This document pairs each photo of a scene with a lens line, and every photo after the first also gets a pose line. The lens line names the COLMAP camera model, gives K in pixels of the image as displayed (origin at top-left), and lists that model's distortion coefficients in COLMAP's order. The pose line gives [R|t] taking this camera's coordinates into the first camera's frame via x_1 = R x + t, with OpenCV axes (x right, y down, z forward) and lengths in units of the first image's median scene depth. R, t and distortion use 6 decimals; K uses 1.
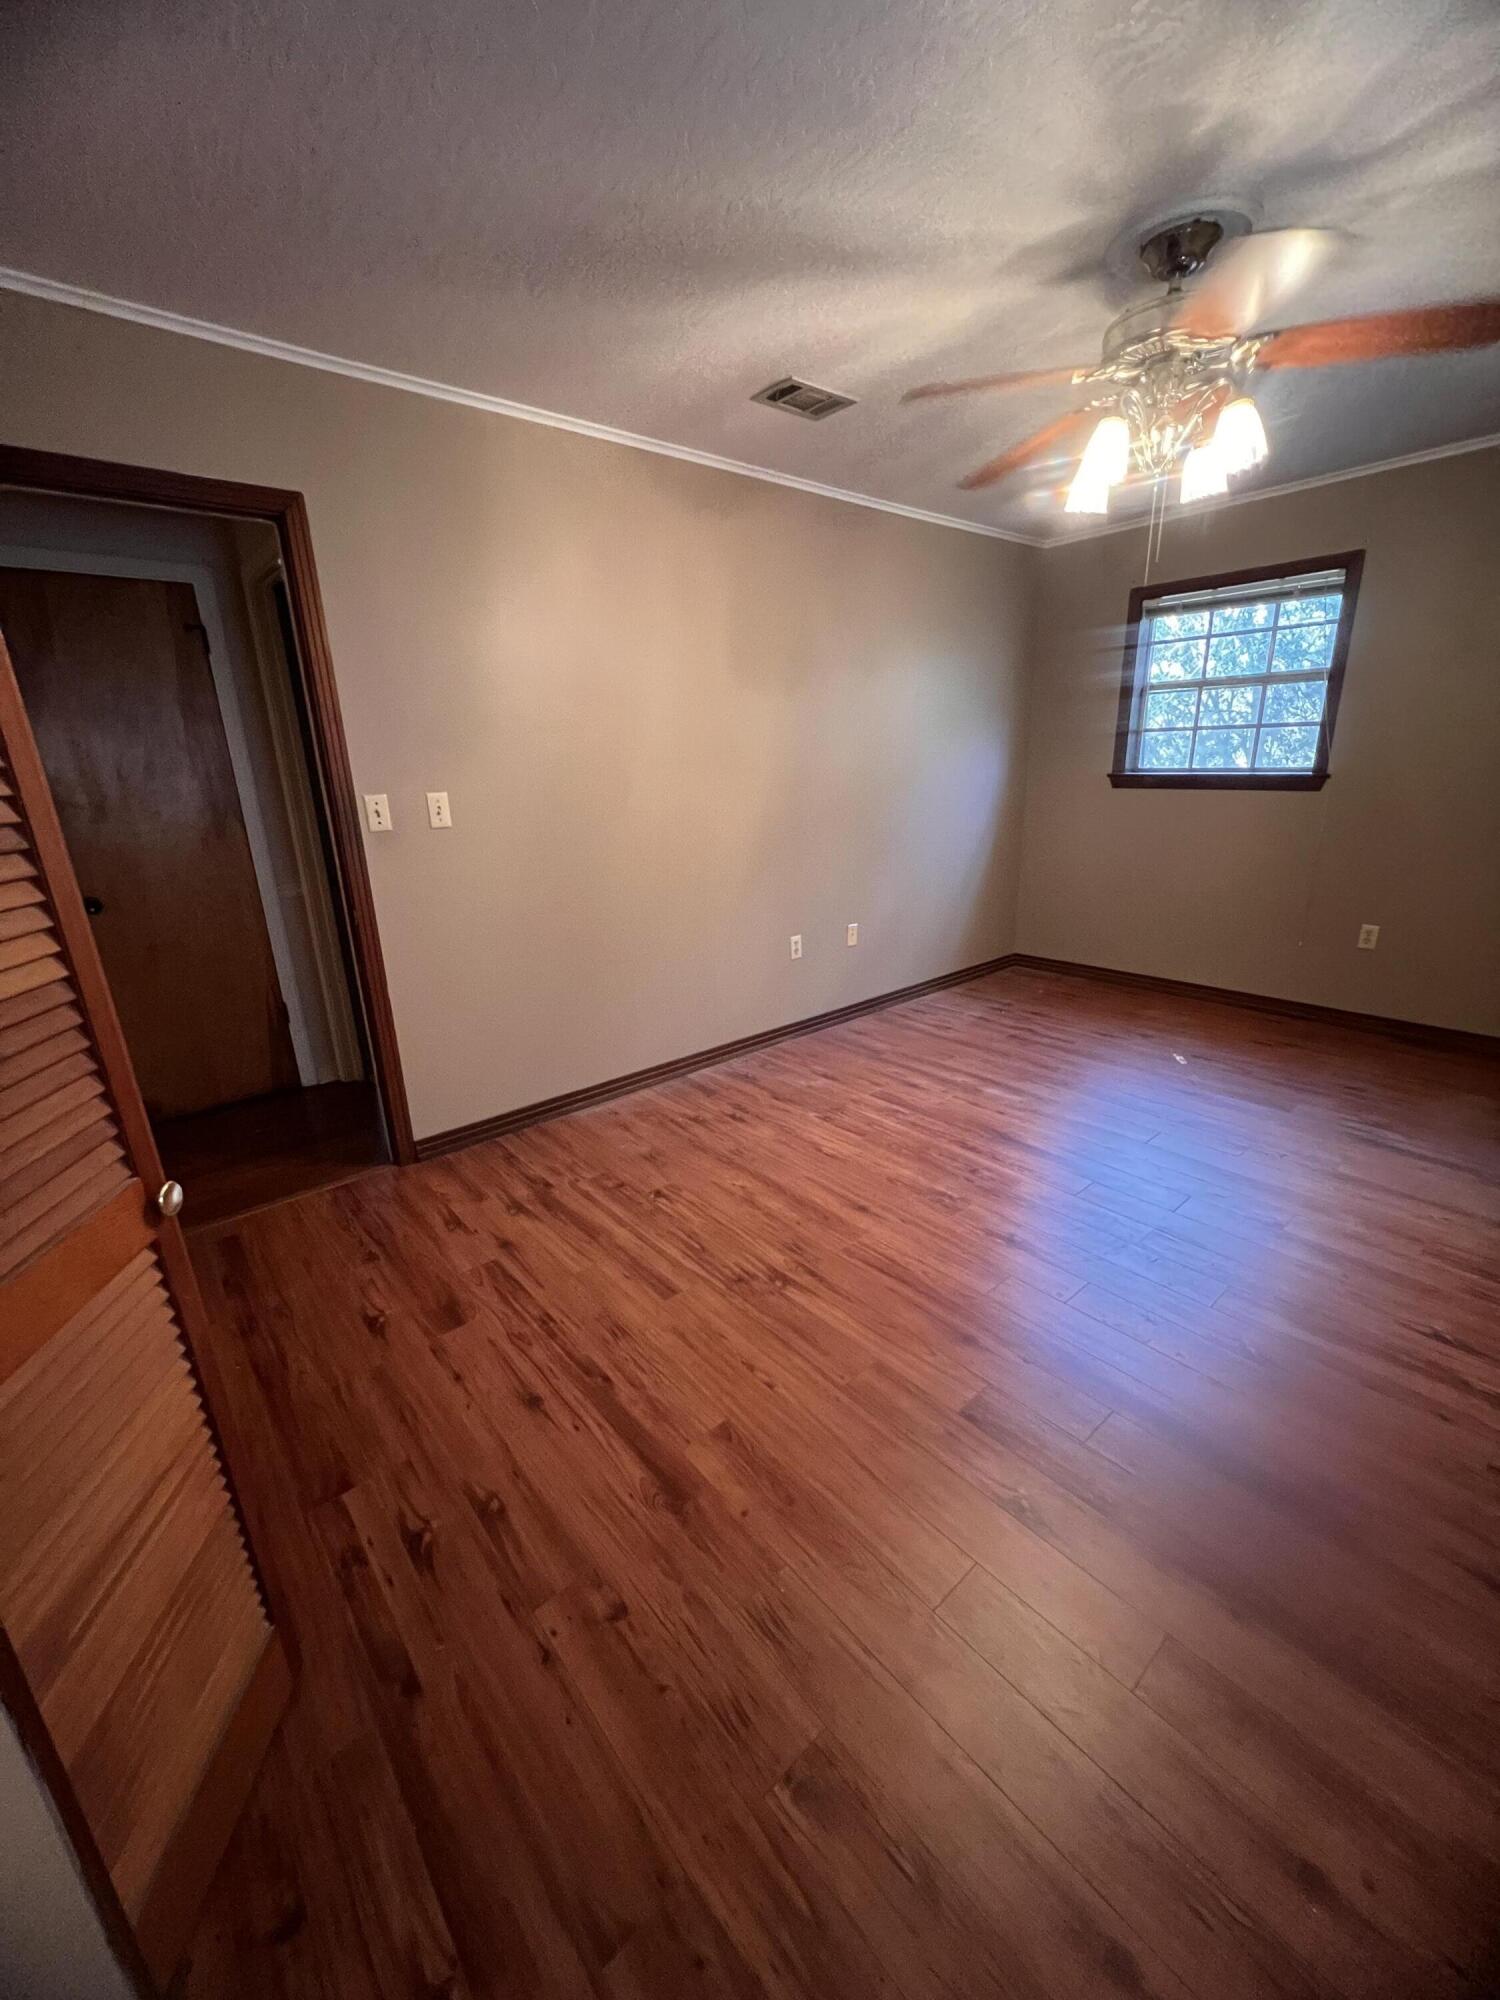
lens RADIAL K [[798.2, 0, 746.6], [0, 798.2, 998.7], [0, 0, 1]] dist [-0.000160, 0.000386]
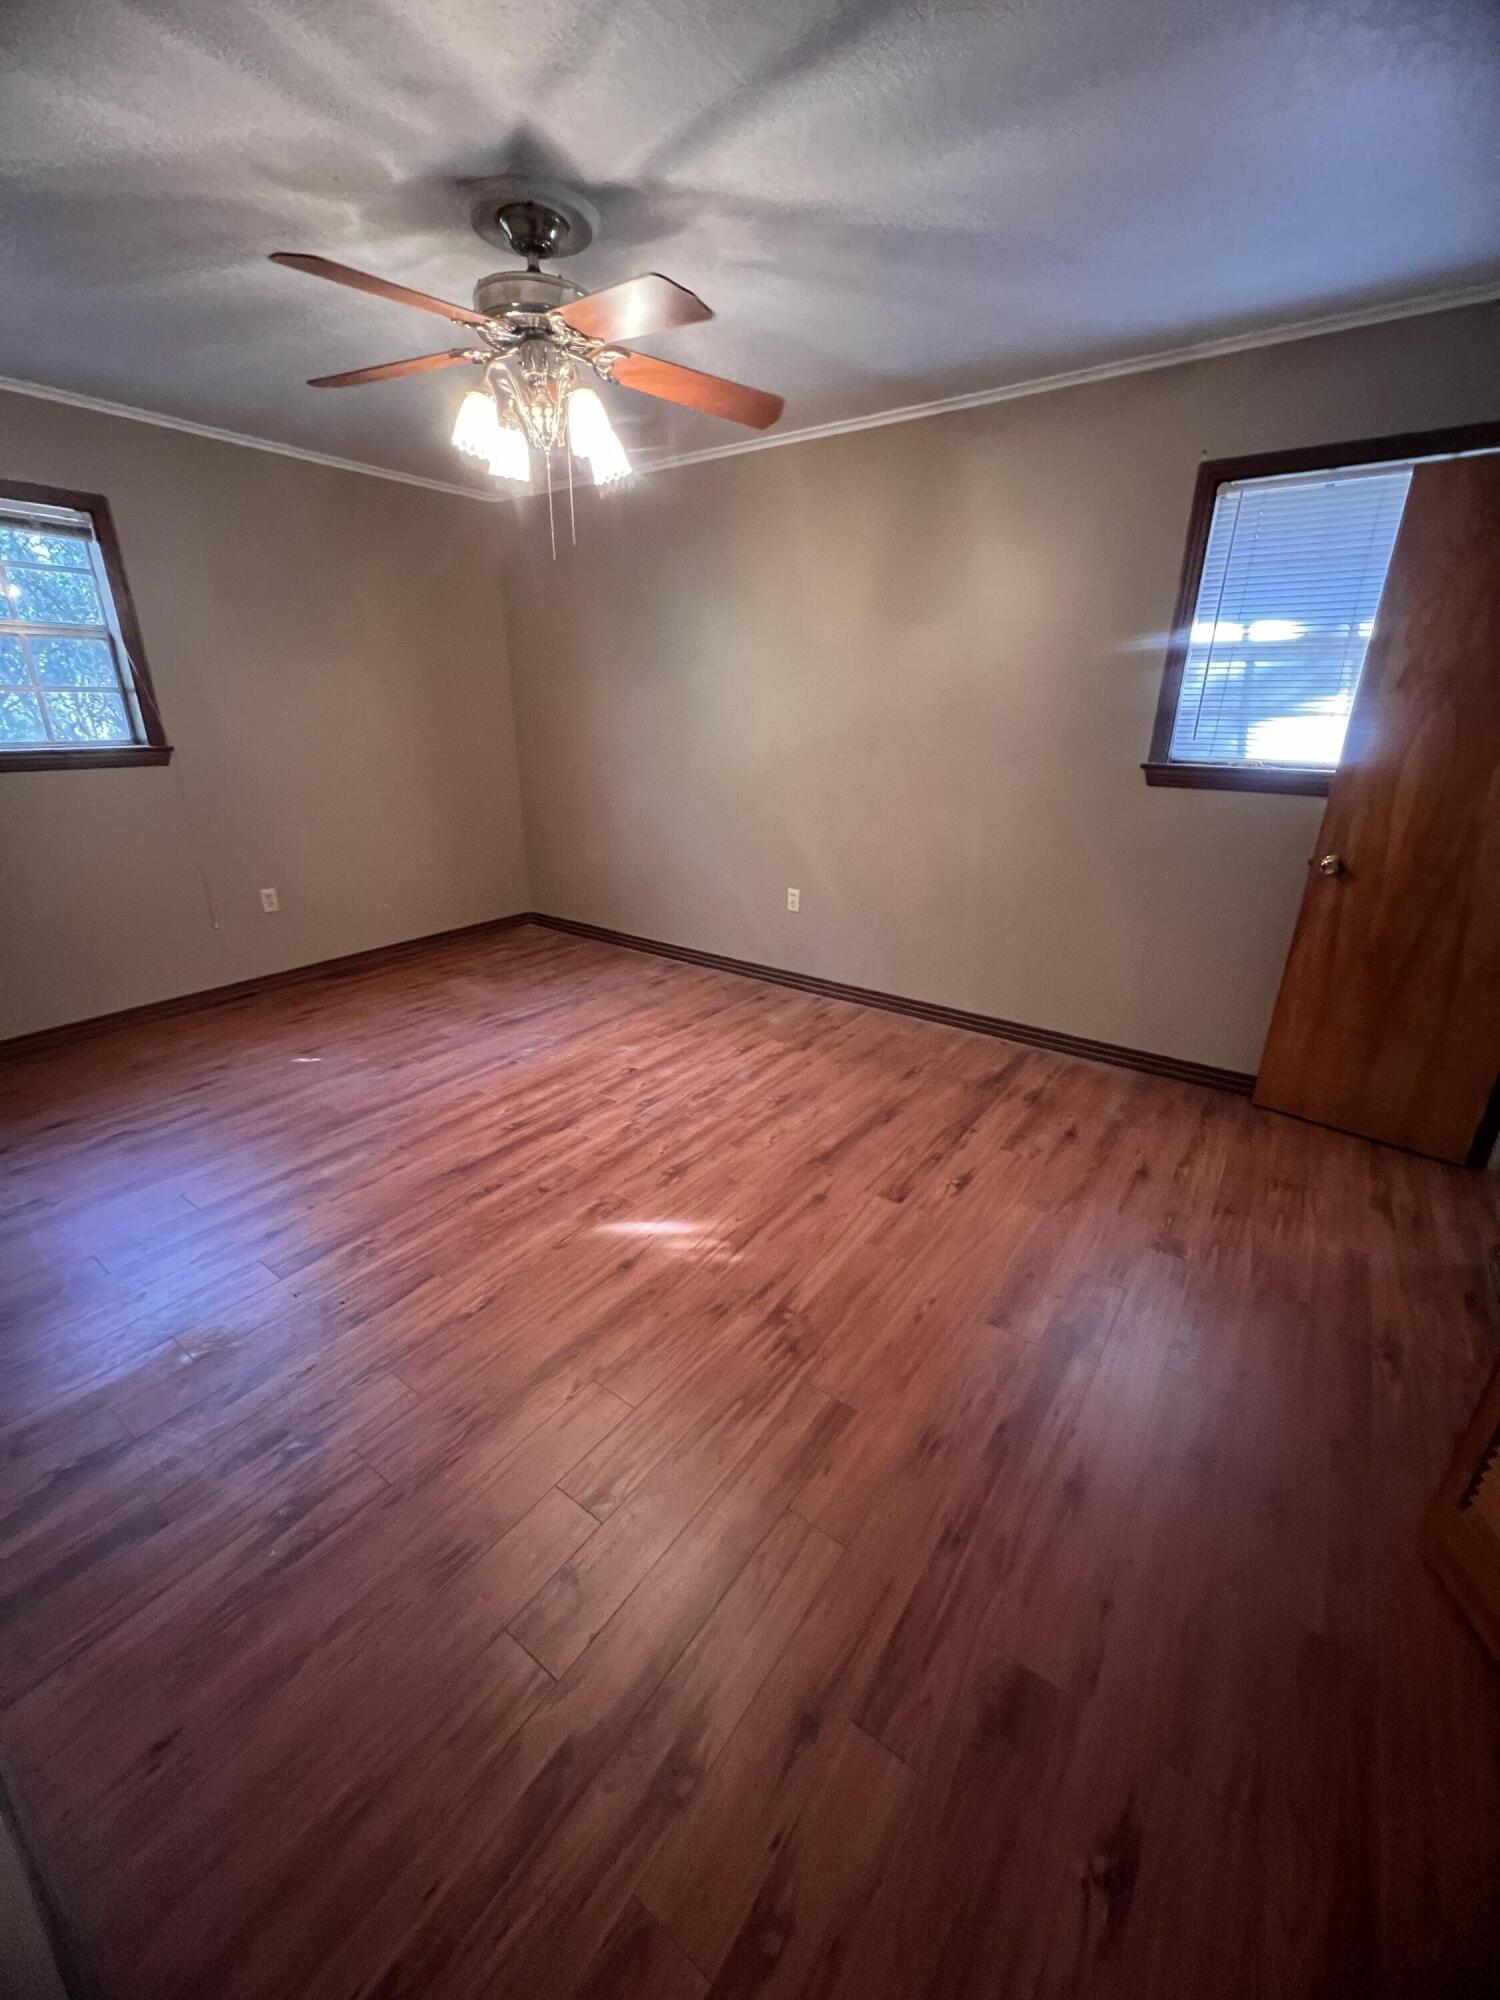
lens RADIAL K [[798.2, 0, 741.8], [0, 798.2, 1000.6], [0, 0, 1]] dist [-0.000160, 0.000386]
pose [[-0.233509, -0.310705, 0.921377, -0.551418], [0.284336, 0.884336, 0.370275, -0.251419], [-0.929853, 0.348443, -0.118155, 0.856576]]
